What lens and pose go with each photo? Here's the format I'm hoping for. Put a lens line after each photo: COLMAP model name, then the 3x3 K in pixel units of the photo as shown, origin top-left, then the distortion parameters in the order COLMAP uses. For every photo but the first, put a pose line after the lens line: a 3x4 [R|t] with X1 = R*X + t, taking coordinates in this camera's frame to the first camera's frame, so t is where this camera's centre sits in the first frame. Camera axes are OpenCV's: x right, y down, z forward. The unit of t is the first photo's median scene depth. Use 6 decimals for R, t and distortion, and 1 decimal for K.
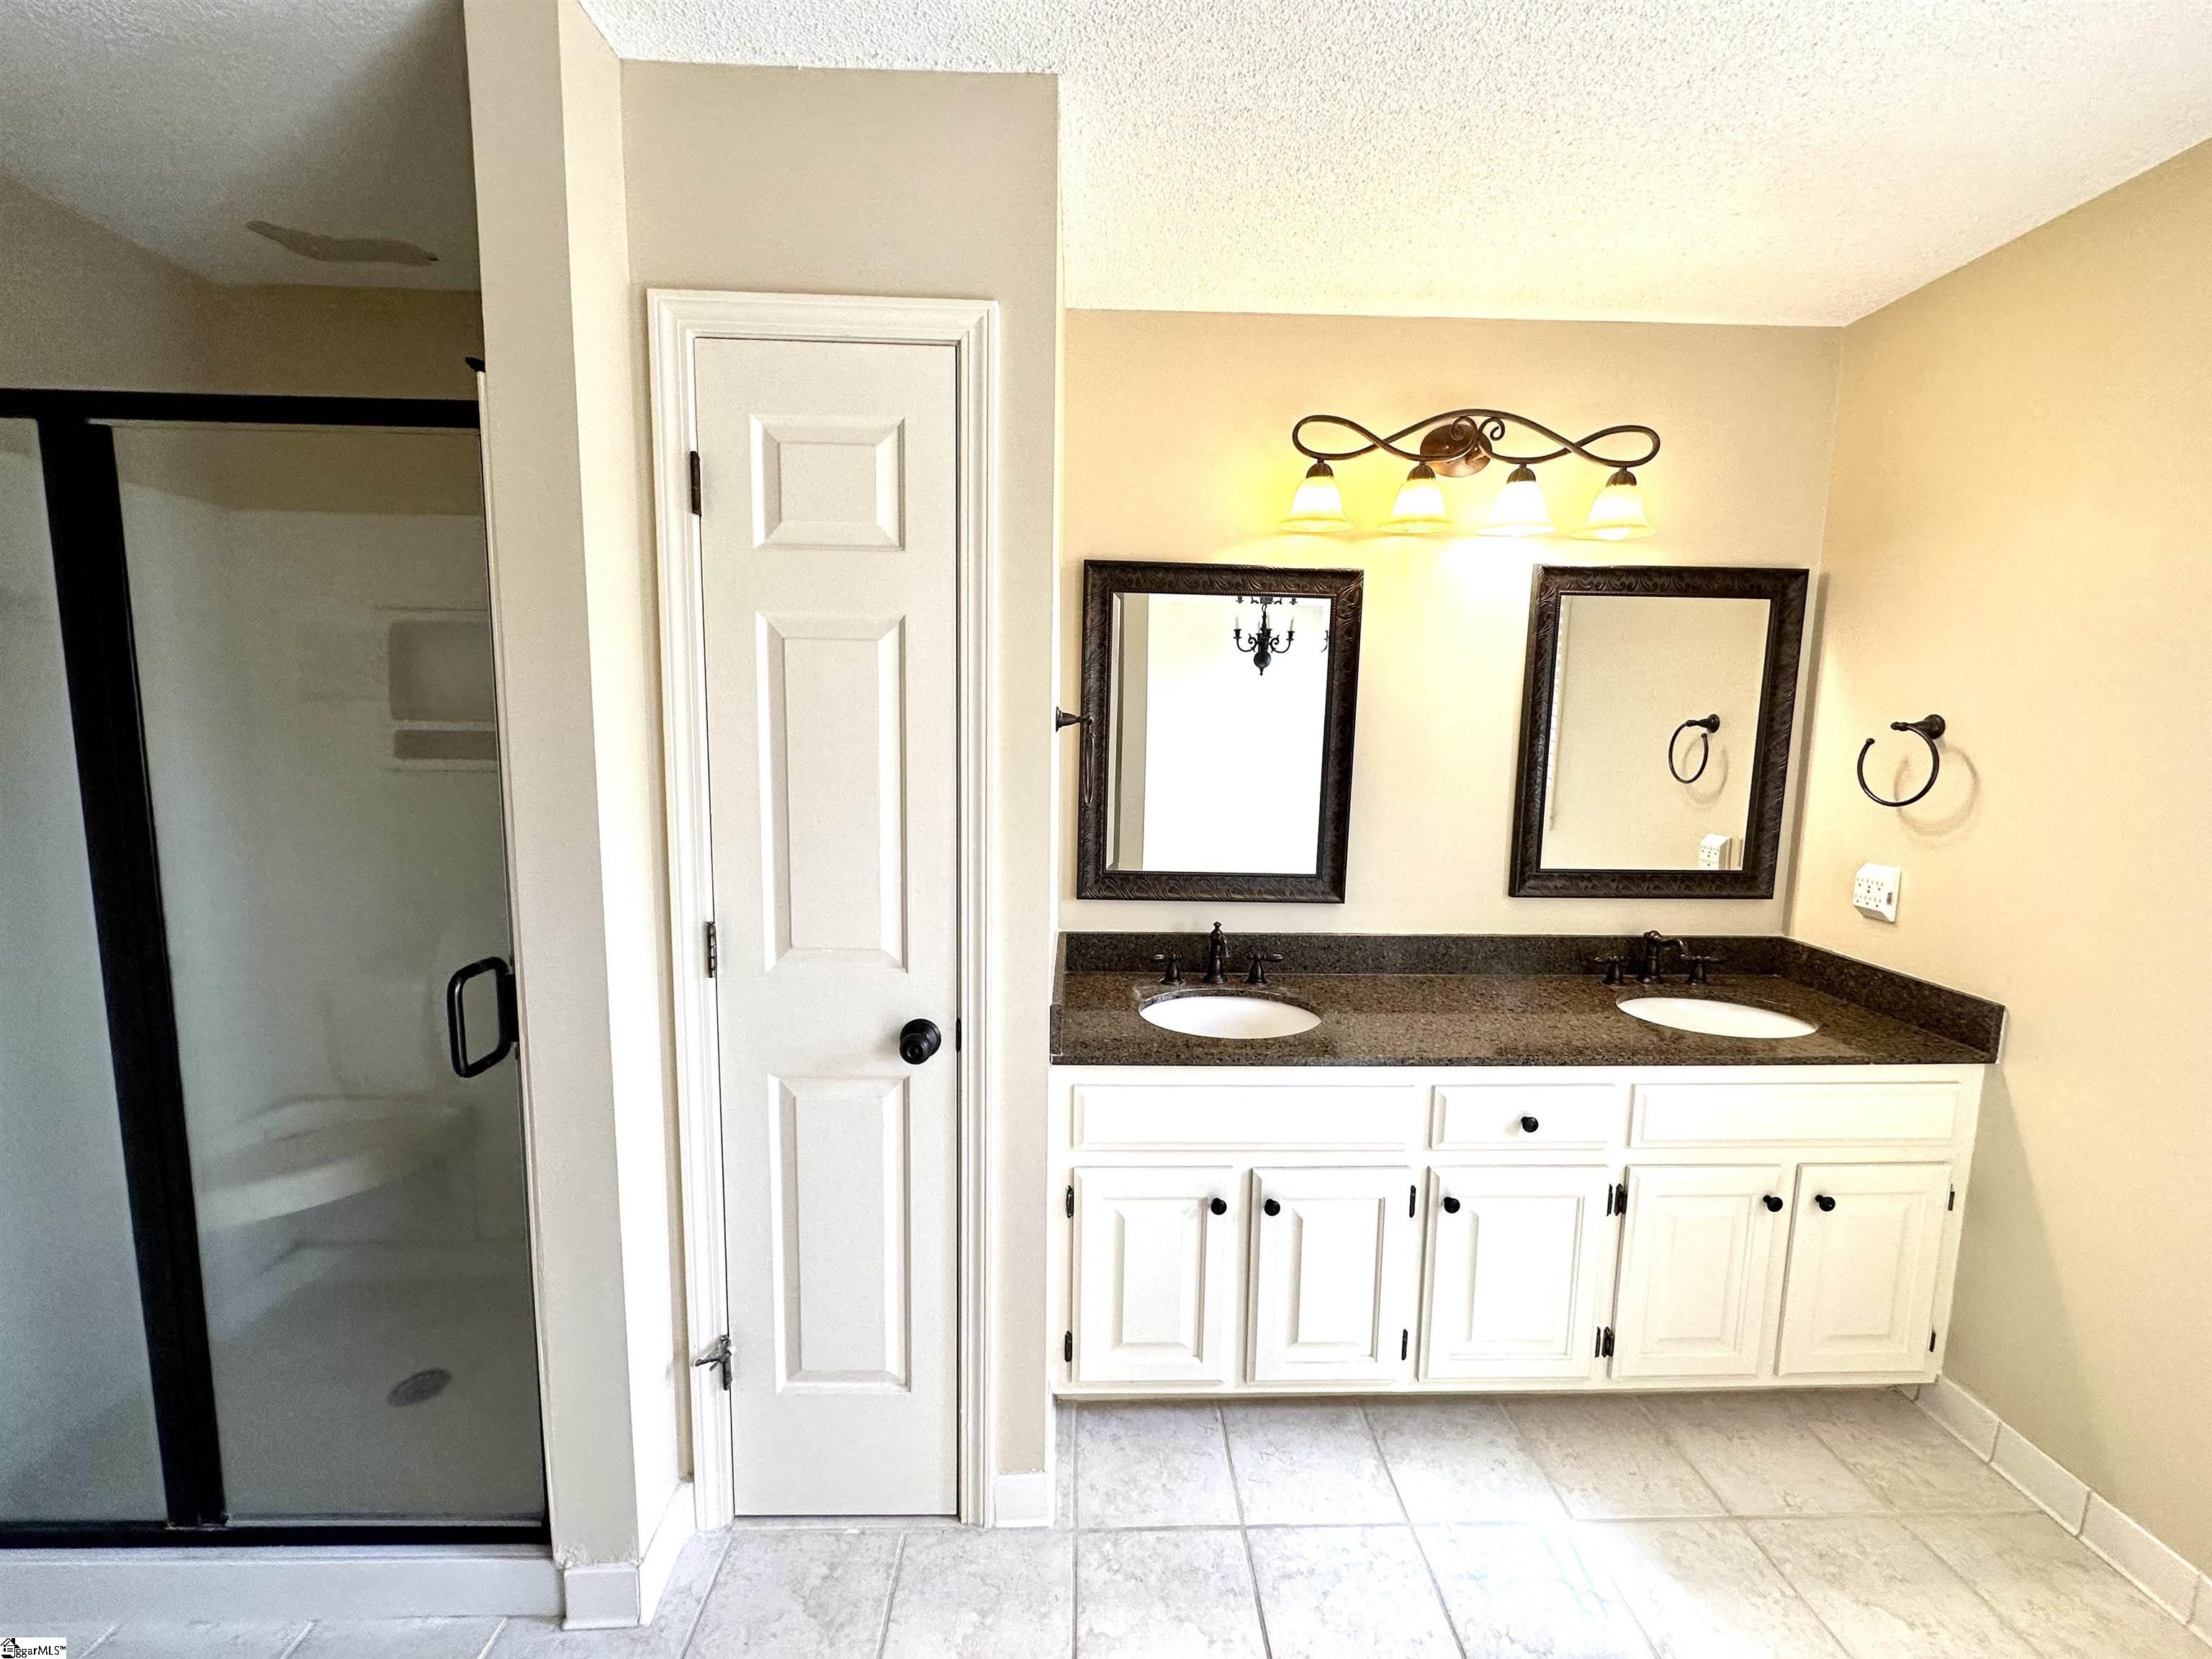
lens RADIAL K [[883.6, 0, 1108.2], [0, 883.6, 829.1], [0, 0, 1]] dist [-0.000748, 0.000551]
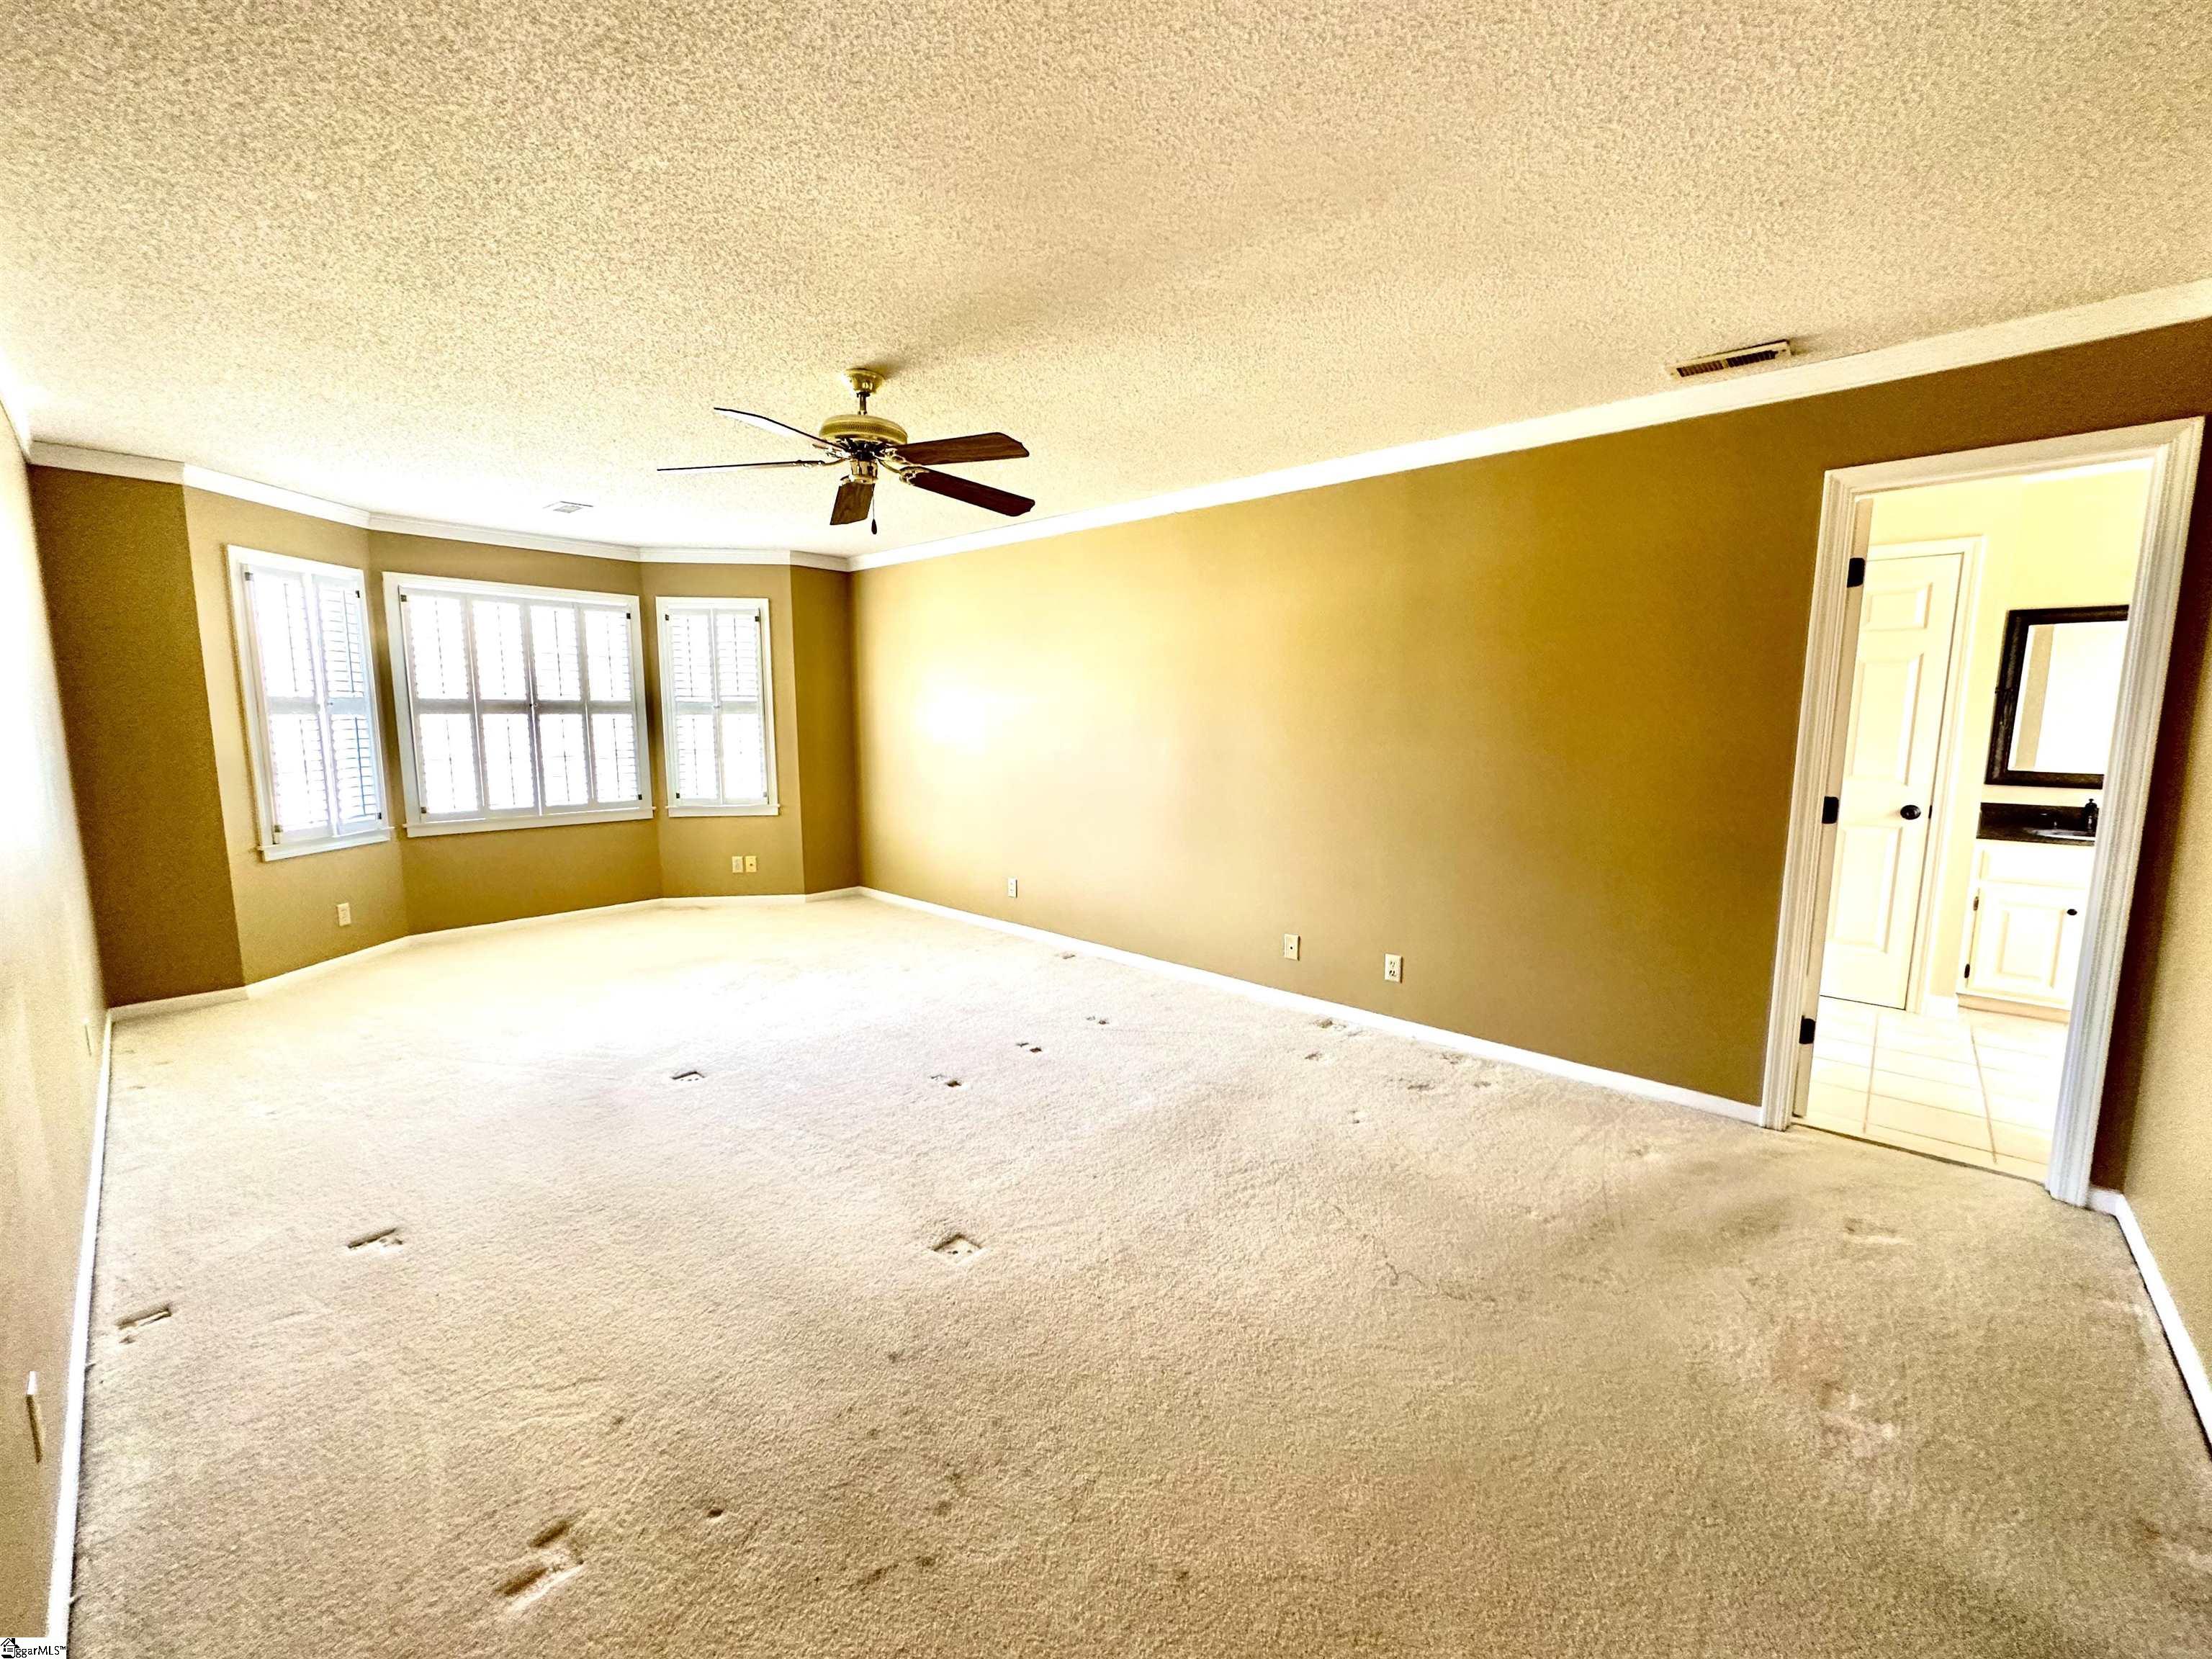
lens RADIAL K [[883.6, 0, 1115.5], [0, 883.6, 823.1], [0, 0, 1]] dist [-0.000748, 0.000551]
pose [[0.726966, 0.074147, -0.682659, -0.114074], [-0.077151, 0.996678, 0.026096, 0.321138], [0.682326, 0.033697, 0.730271, -2.124626]]
